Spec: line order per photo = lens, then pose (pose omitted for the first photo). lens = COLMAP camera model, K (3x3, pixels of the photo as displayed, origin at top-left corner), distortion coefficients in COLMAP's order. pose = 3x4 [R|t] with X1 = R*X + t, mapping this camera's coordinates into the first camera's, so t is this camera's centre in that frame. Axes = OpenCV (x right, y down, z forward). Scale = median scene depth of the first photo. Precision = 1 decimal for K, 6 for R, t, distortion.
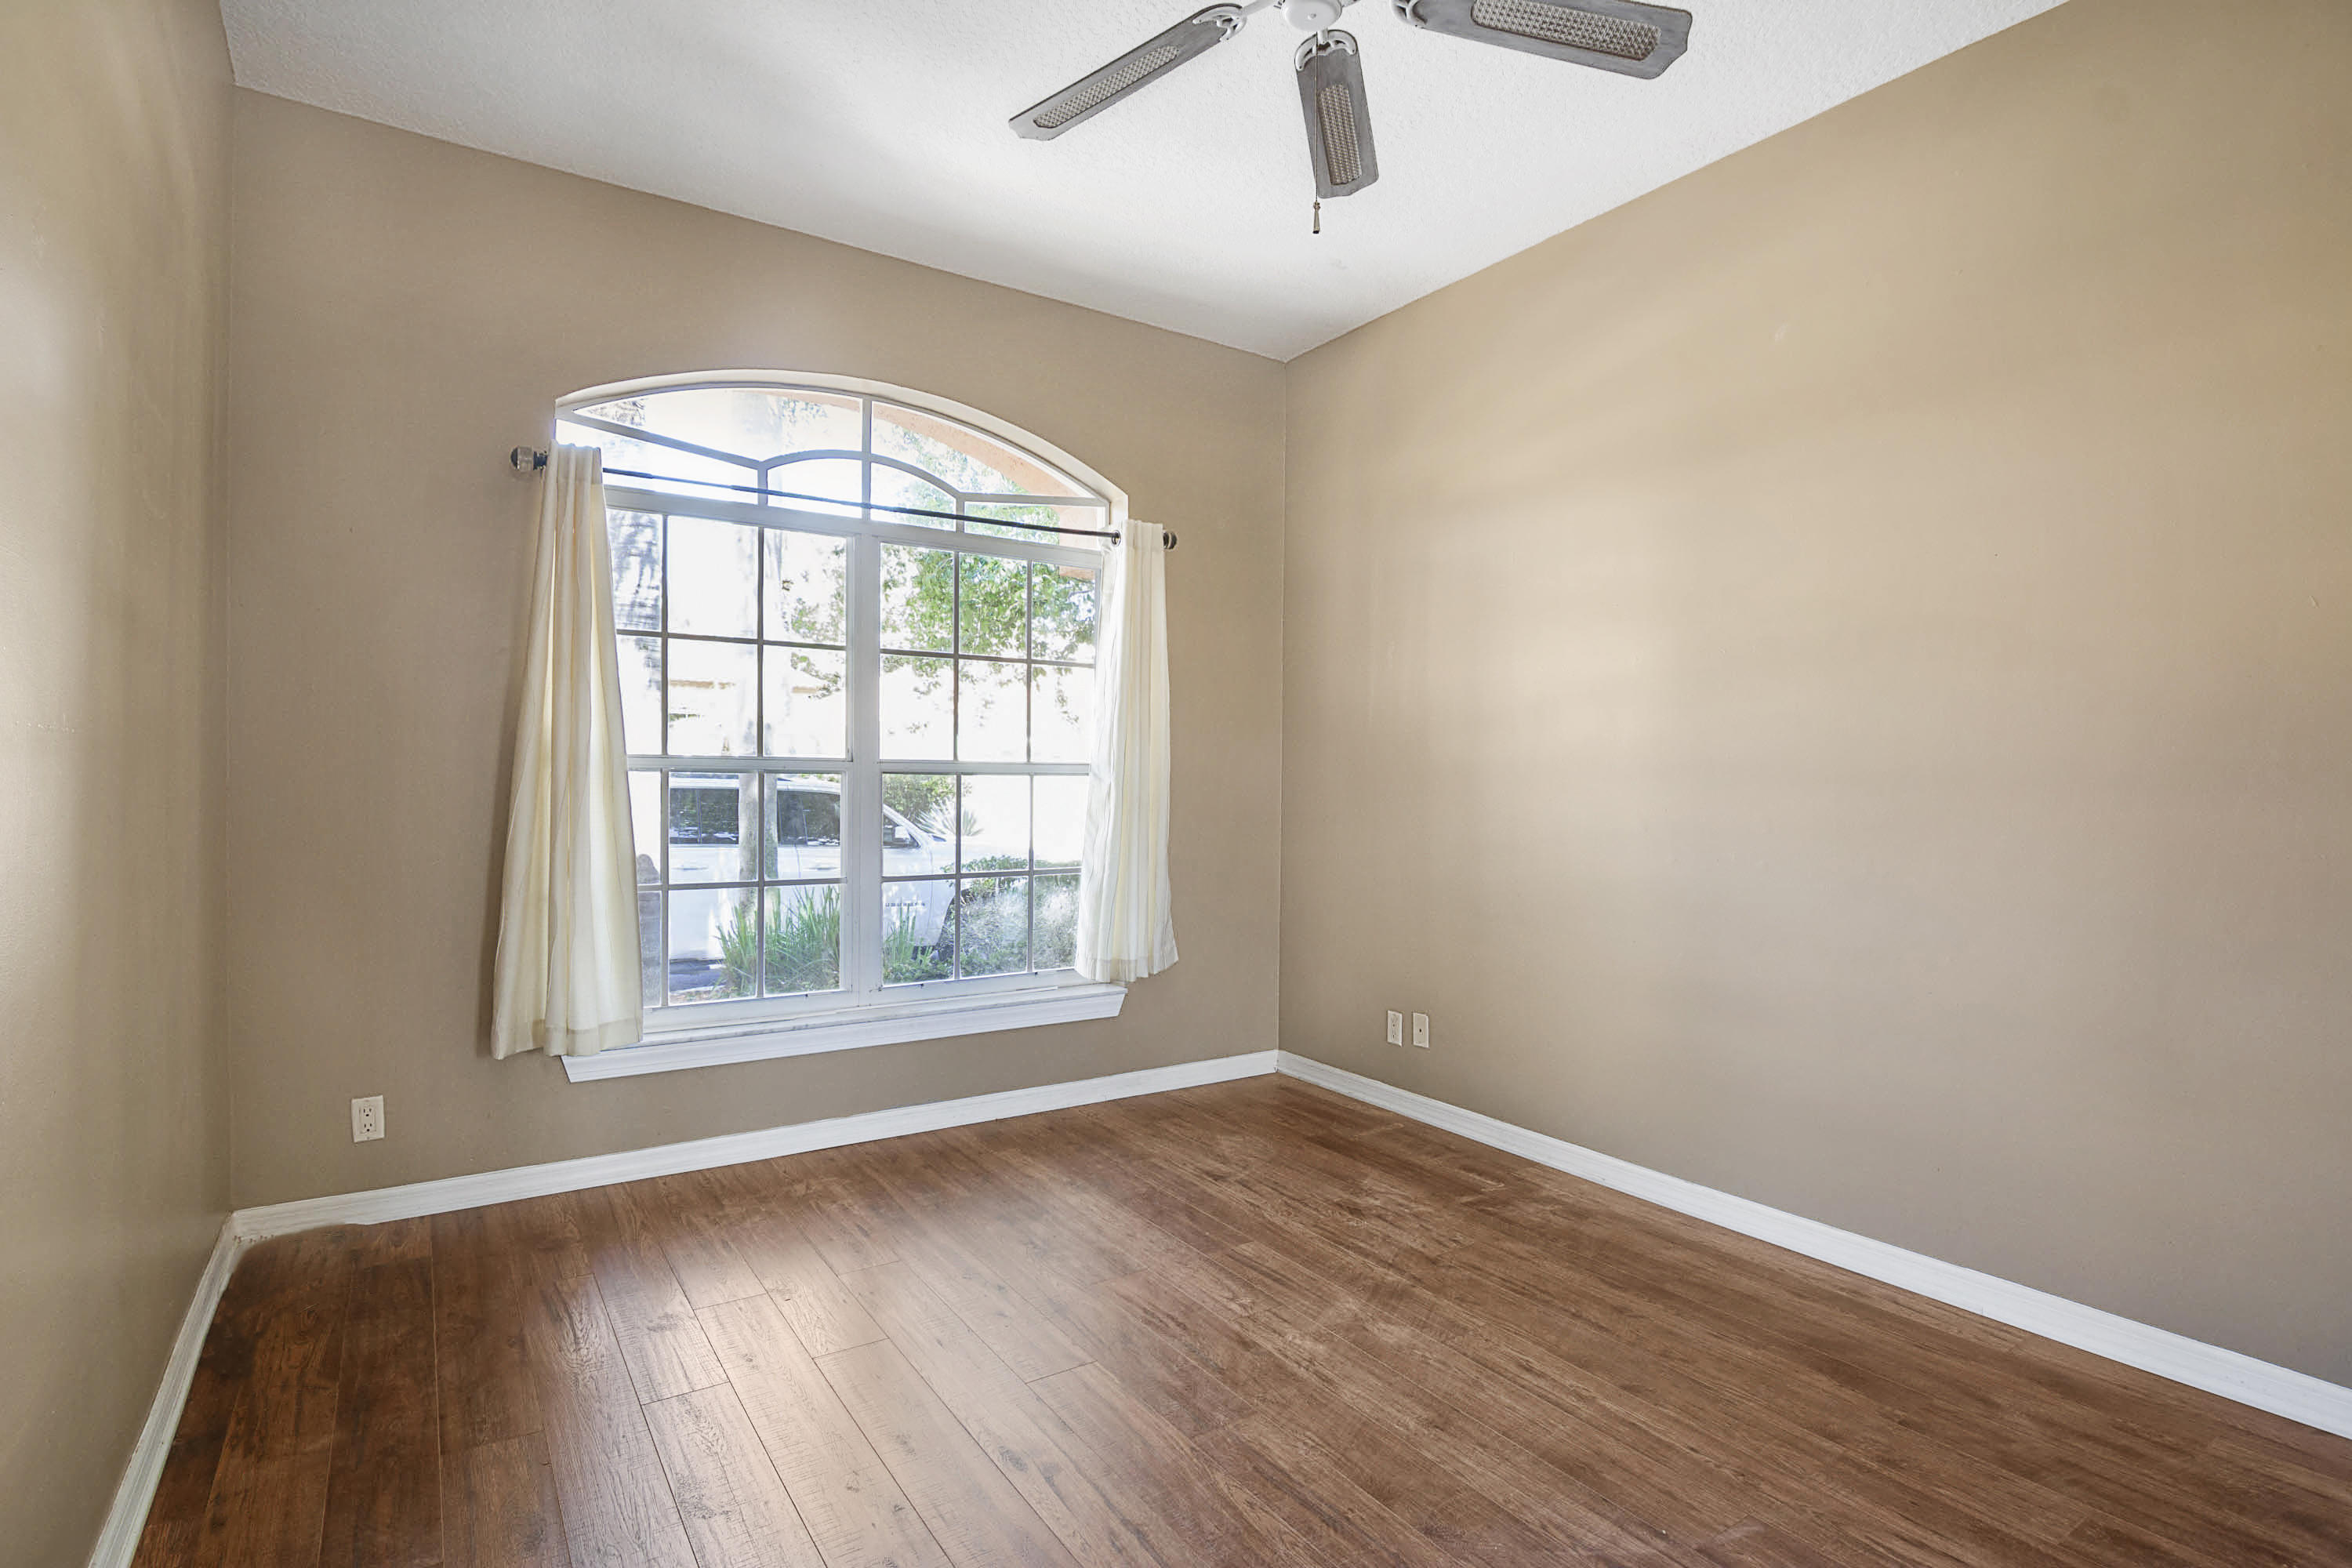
lens RADIAL K [[1134.3, 0, 1178.2], [0, 1134.3, 782.1], [0, 0, 1]] dist [-0.011135, 0.002492]
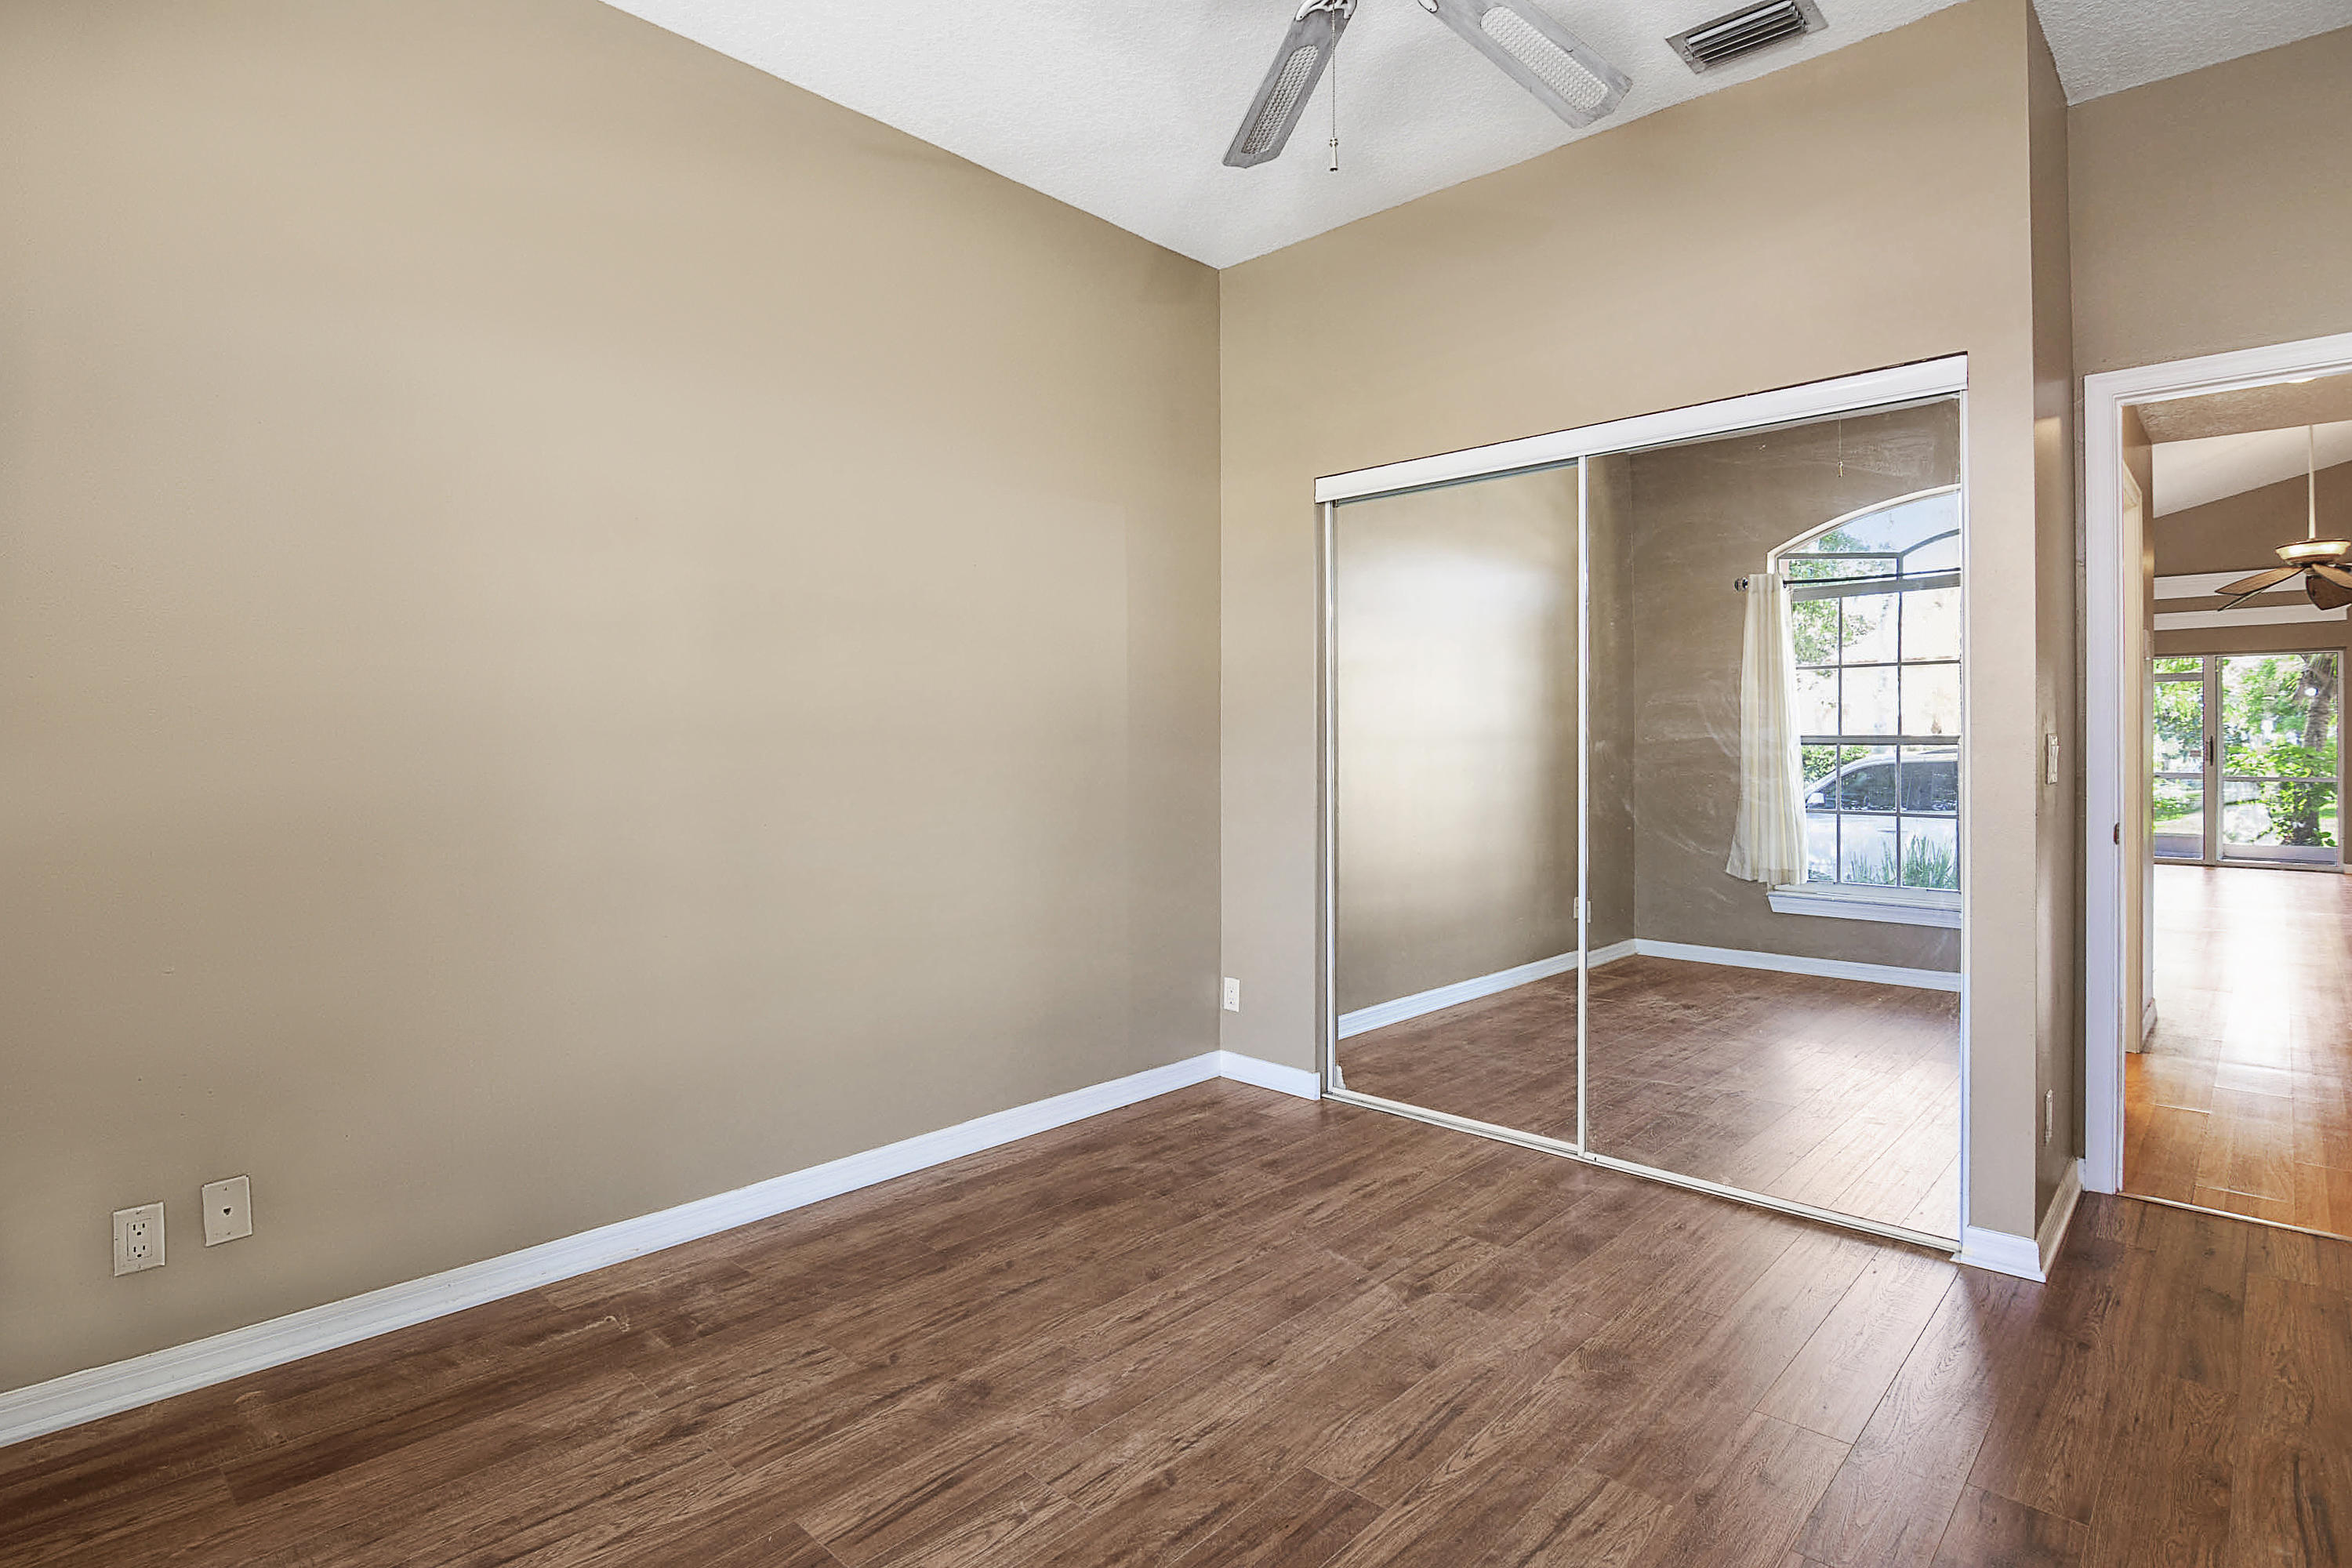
lens RADIAL K [[1134.3, 0, 1204.8], [0, 1134.3, 743.9], [0, 0, 1]] dist [-0.011135, 0.002492]
pose [[-0.219201, -0.005905, 0.975662, -0.592932], [-0.002319, 0.999982, 0.005531, -0.006002], [-0.975677, -0.001050, -0.219211, 0.986104]]
